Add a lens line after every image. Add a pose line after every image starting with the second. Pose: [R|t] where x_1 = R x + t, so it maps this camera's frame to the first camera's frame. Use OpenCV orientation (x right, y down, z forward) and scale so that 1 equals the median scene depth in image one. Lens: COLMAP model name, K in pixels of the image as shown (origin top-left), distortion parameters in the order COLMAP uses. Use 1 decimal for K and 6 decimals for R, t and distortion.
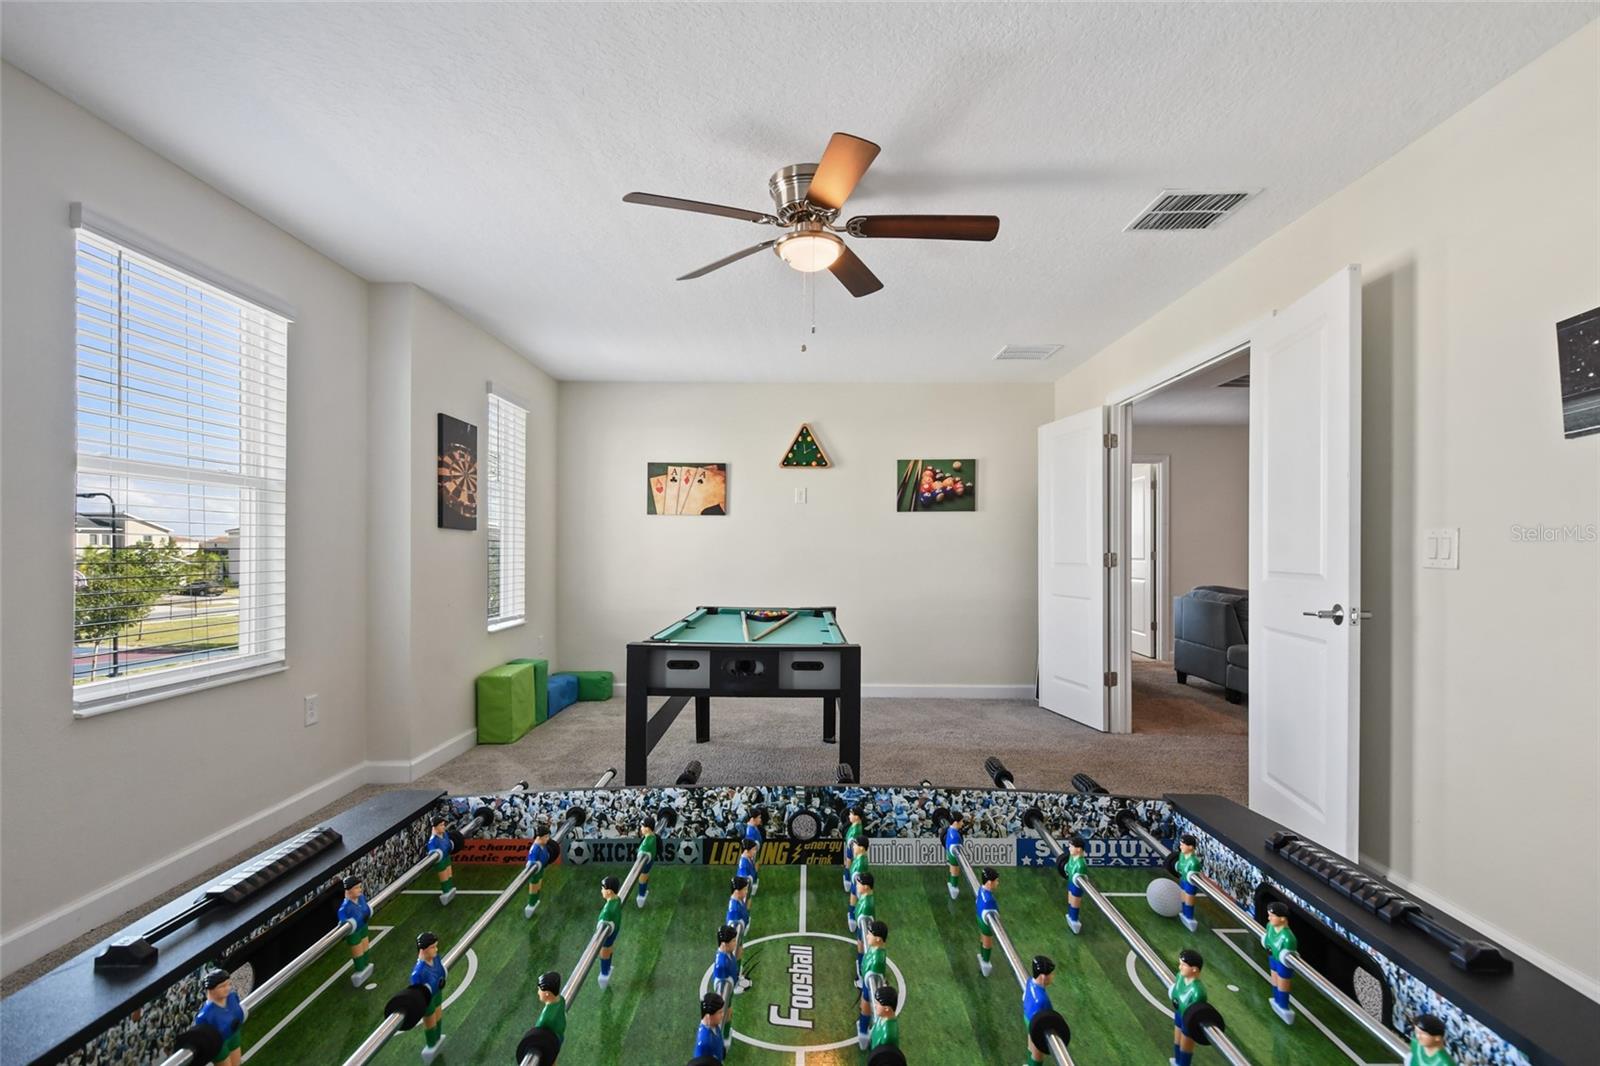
lens RADIAL K [[782.7, 0, 817.1], [0, 782.7, 546.5], [0, 0, 1]] dist [0.005317, -0.000565]
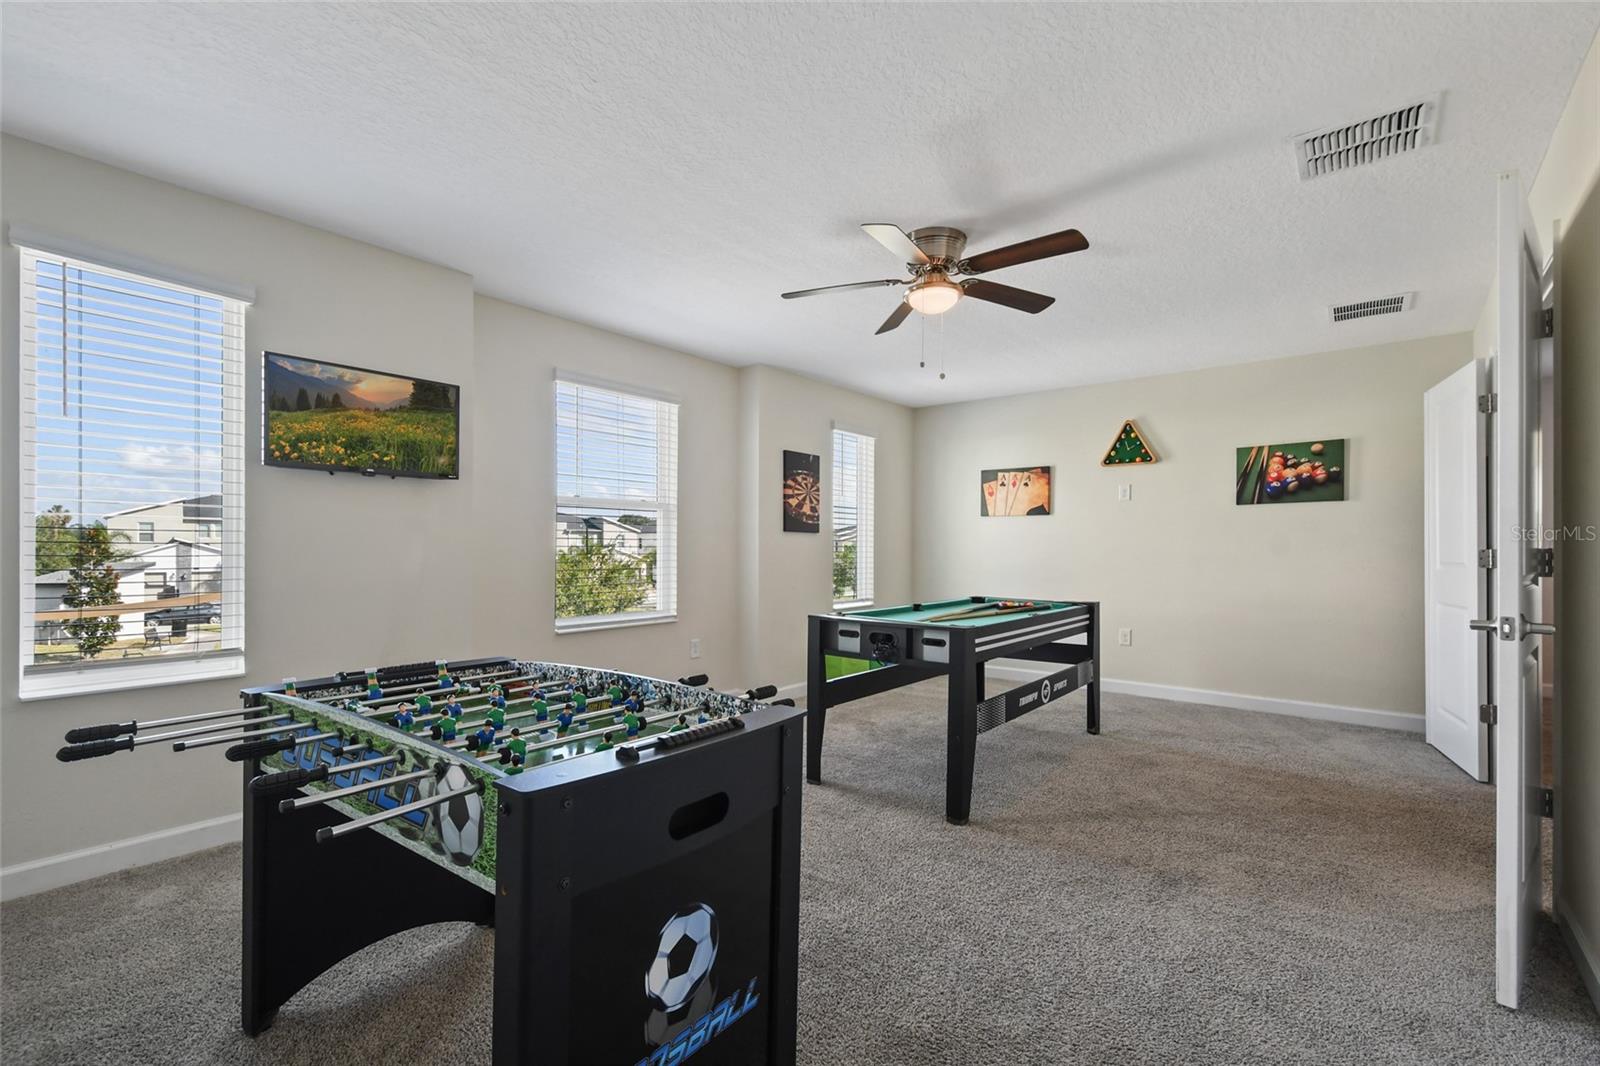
lens RADIAL K [[727.8, 0, 755.0], [0, 727.8, 544.5], [0, 0, 1]] dist [0.014584, -0.001751]
pose [[0.753654, -0.005474, -0.657249, 0.242446], [0.003895, 0.999985, -0.003862, 0.002921], [0.657260, 0.000351, 0.753664, -0.011842]]
